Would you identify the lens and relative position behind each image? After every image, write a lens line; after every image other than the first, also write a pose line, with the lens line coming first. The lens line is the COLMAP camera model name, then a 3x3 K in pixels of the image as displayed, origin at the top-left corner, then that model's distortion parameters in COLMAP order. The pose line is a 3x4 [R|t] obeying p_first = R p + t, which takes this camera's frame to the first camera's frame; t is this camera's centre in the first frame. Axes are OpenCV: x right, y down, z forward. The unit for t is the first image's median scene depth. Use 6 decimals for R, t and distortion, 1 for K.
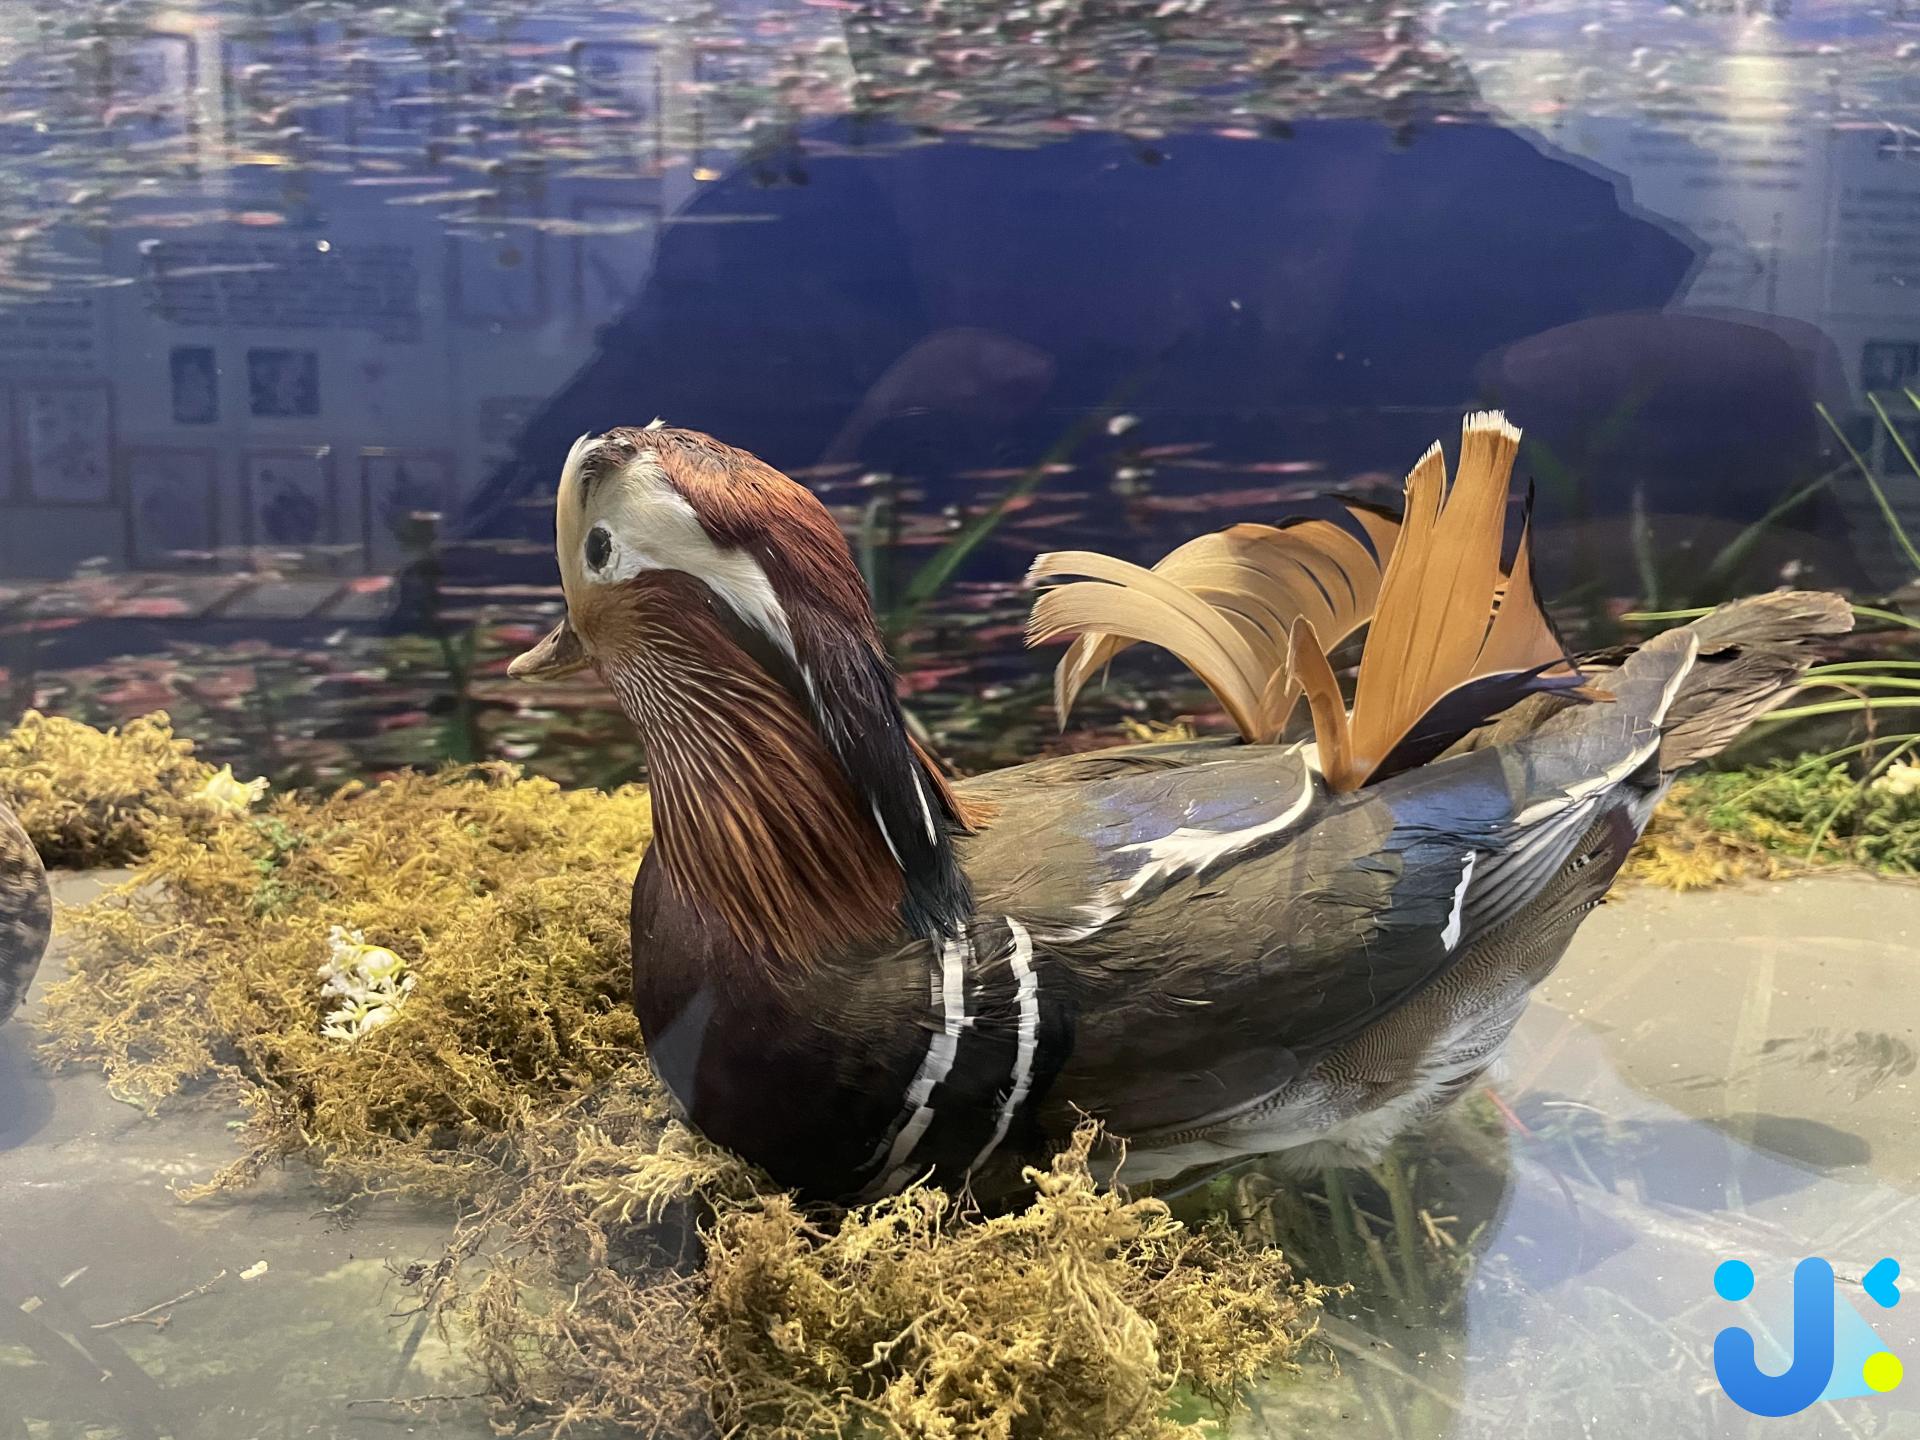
lens RADIAL K [[1457.4, 0, 980.9], [0, 1457.4, 705.4], [0, 0, 1]] dist [0.079638, -0.117228]
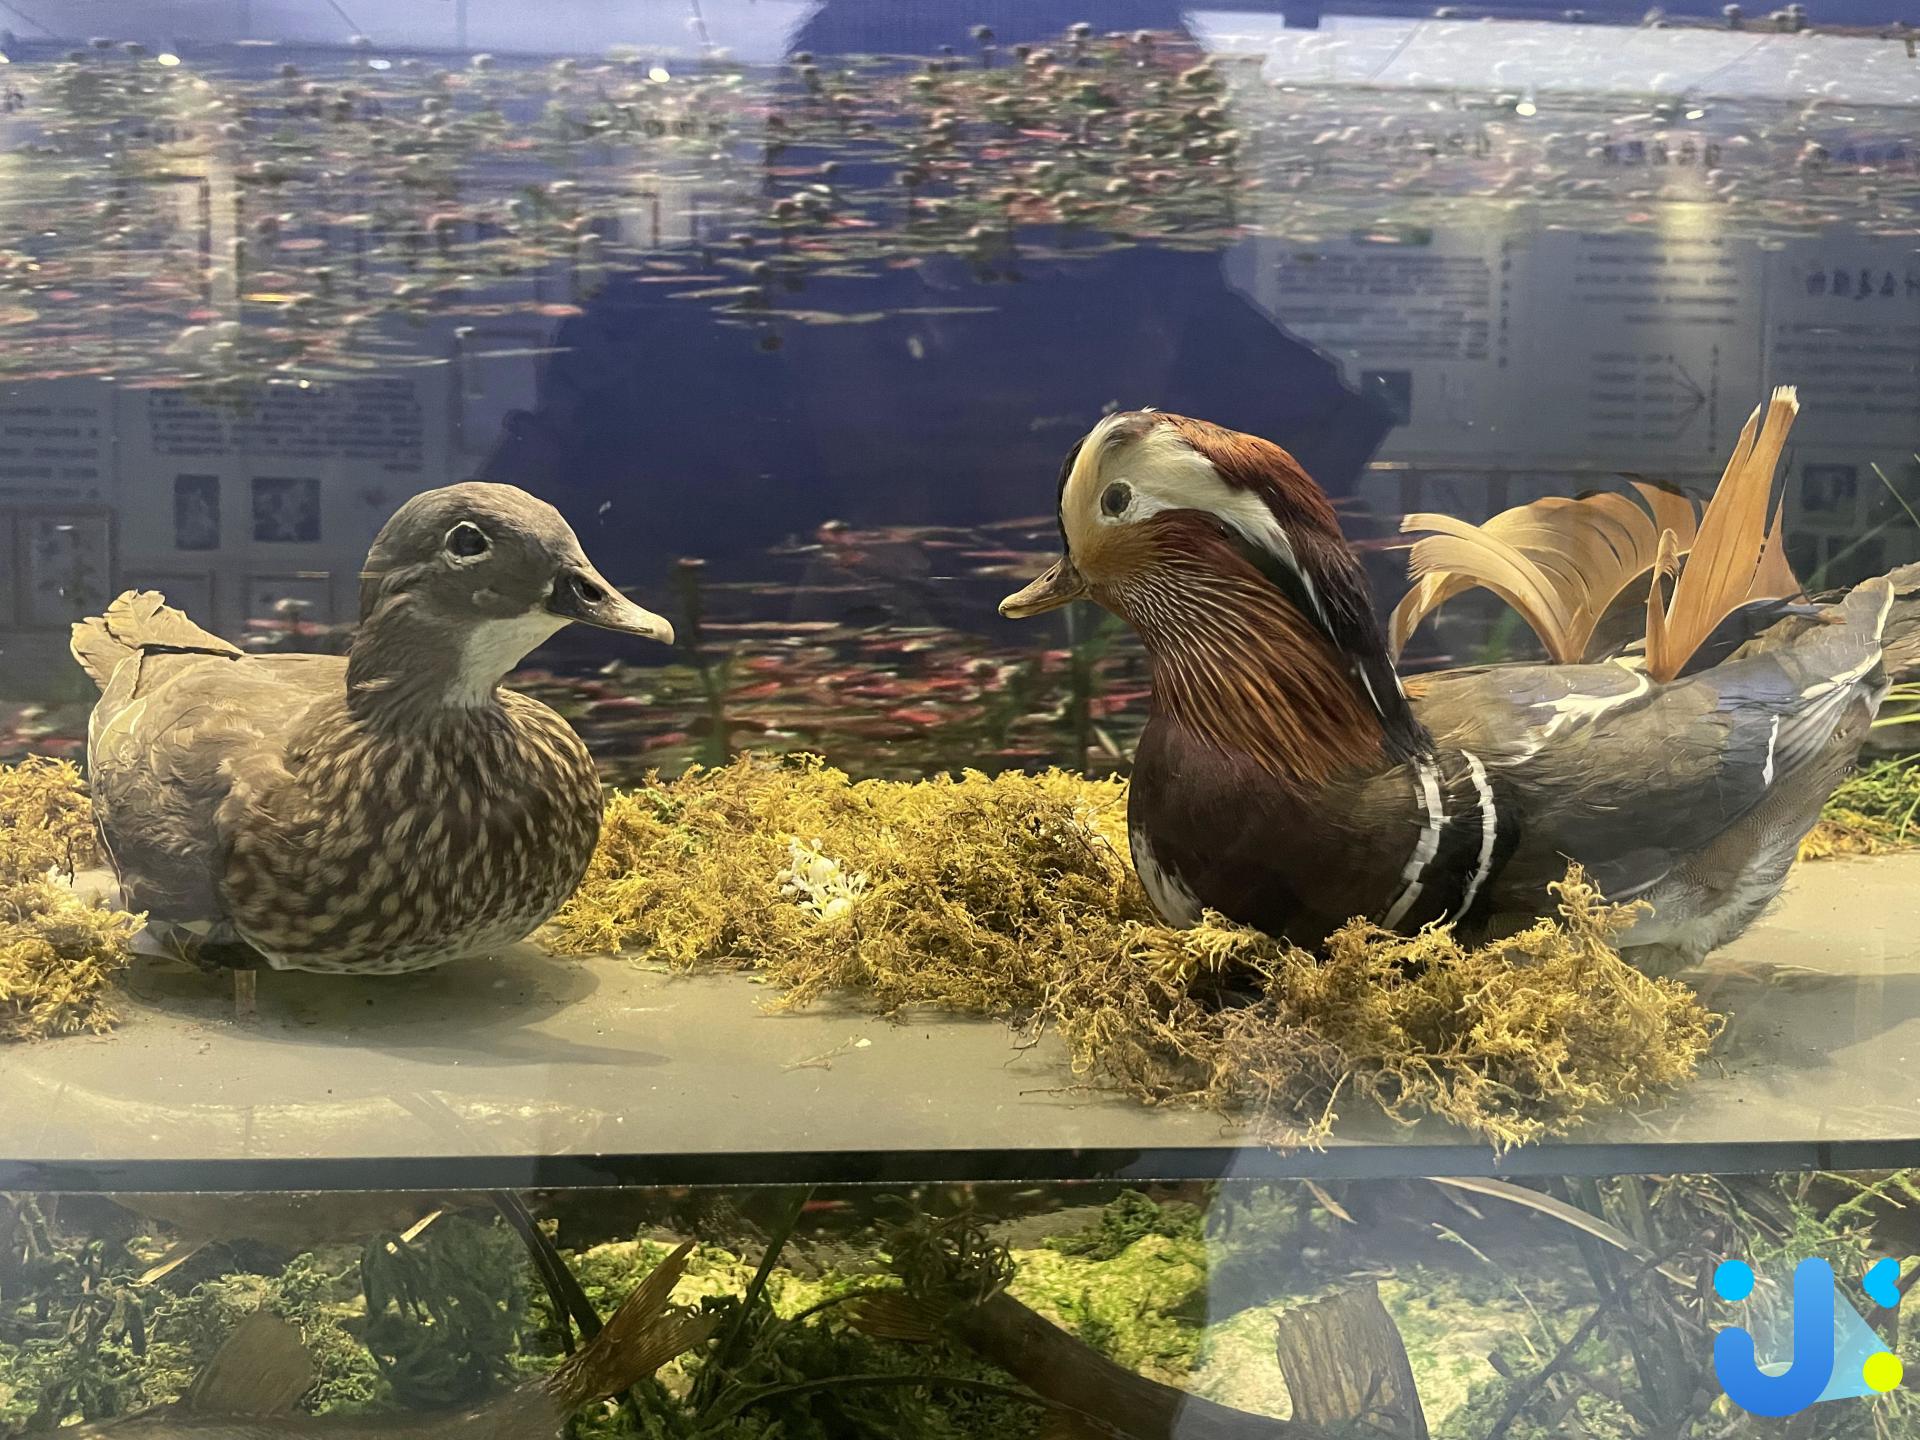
lens RADIAL K [[1457.4, 0, 966.3], [0, 1457.4, 711.4], [0, 0, 1]] dist [0.079638, -0.117228]
pose [[0.999666, -0.007222, 0.024822, -0.196926], [0.009309, 0.996337, -0.085002, 0.091509], [-0.024118, 0.085204, 0.996072, -0.146459]]
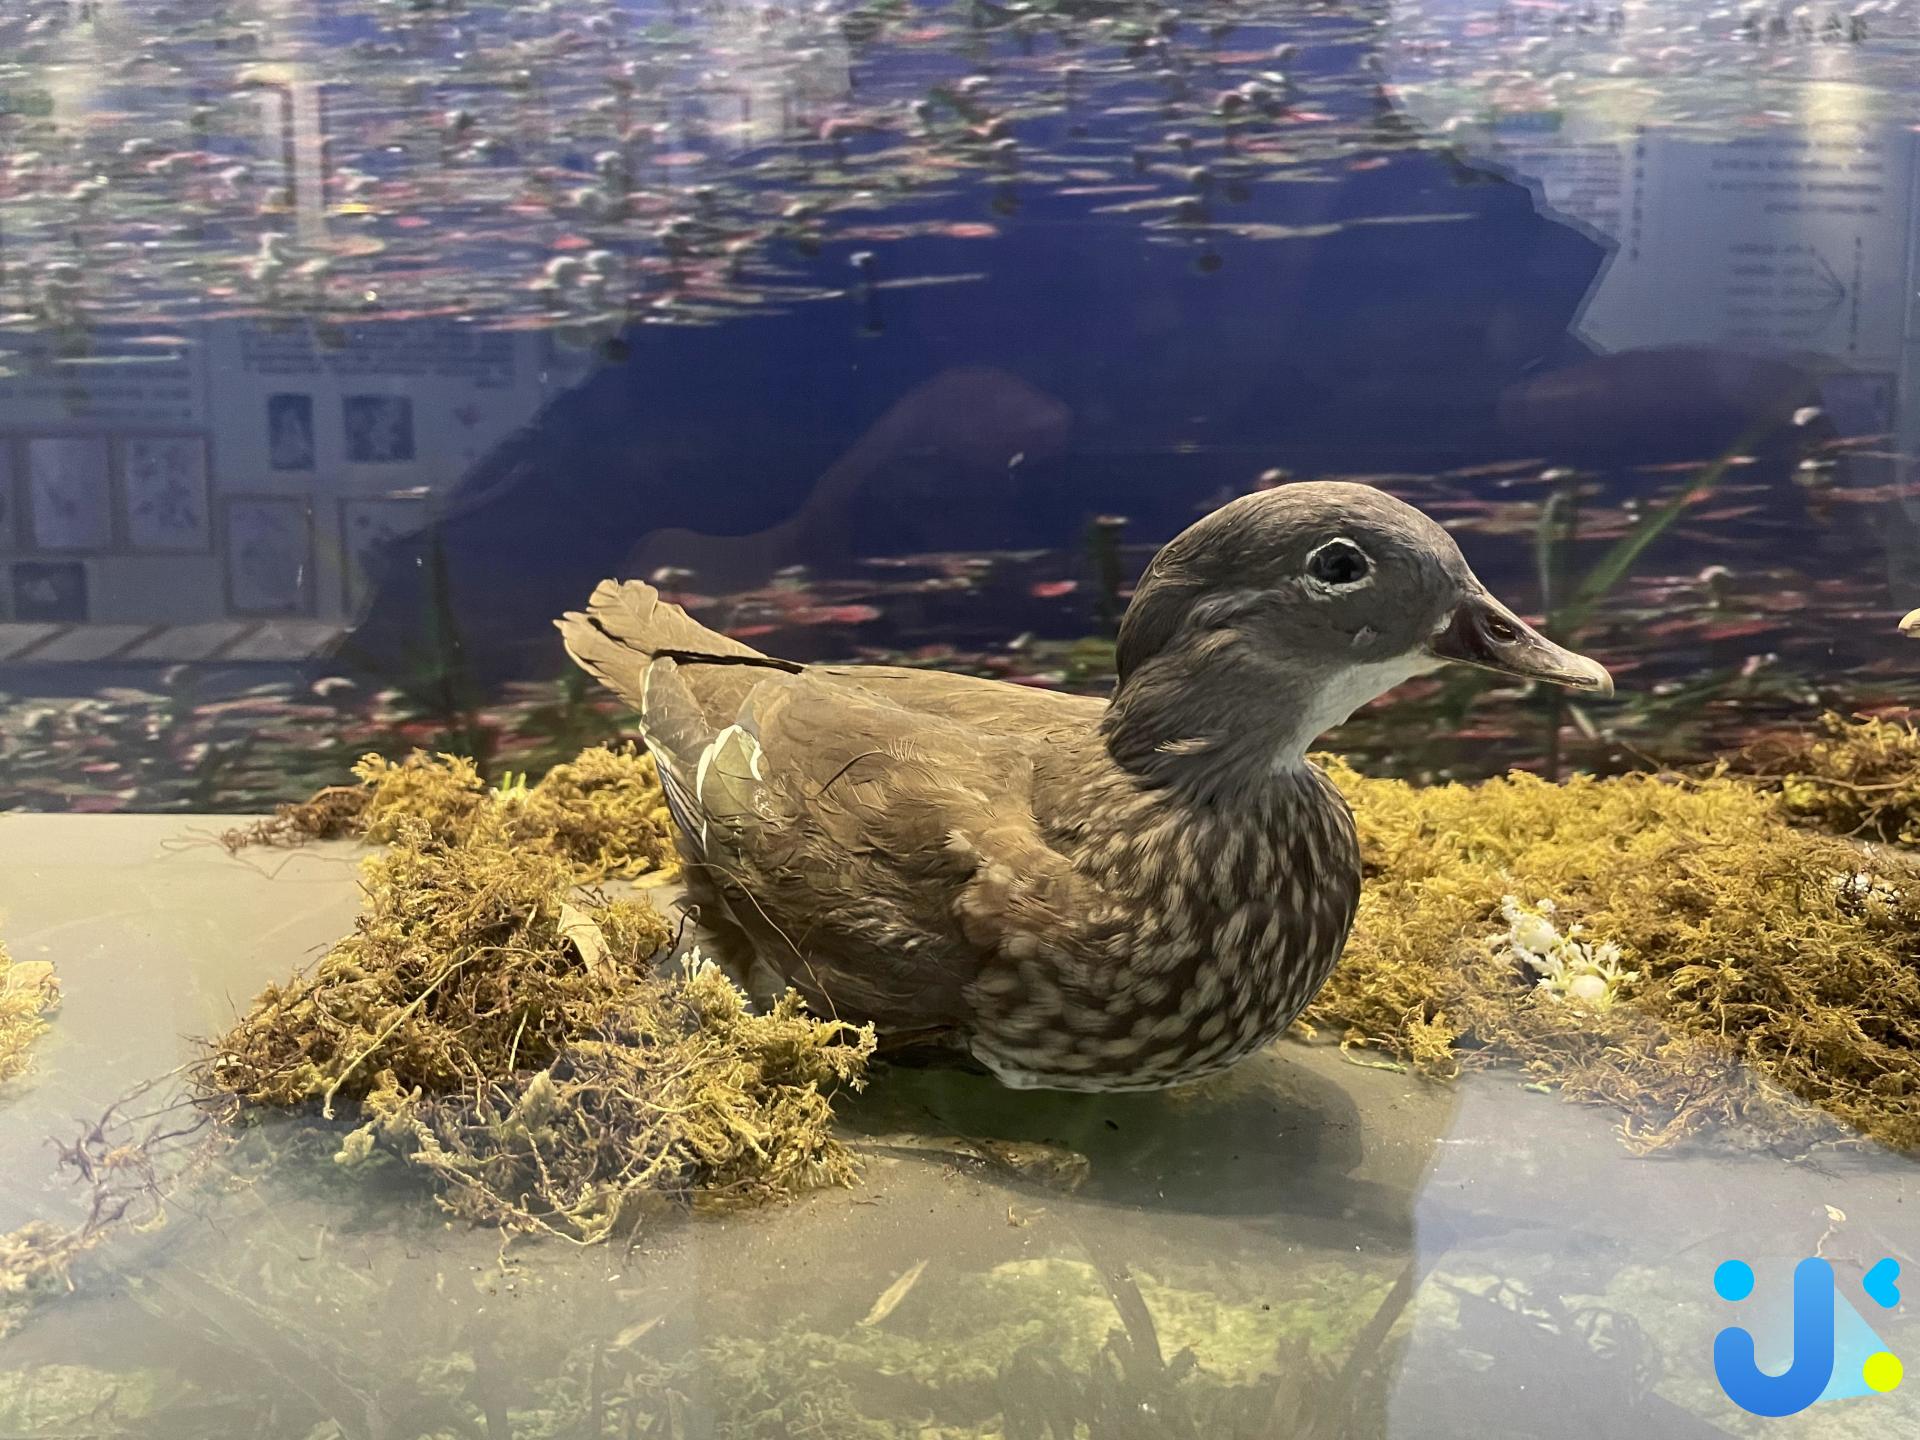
lens RADIAL K [[1457.4, 0, 949.2], [0, 1457.4, 720.6], [0, 0, 1]] dist [0.079638, -0.117228]
pose [[0.999780, -0.011976, -0.017231, -0.490232], [0.011681, 0.999785, -0.017128, 0.026337], [0.017433, 0.016923, 0.999705, -0.007938]]
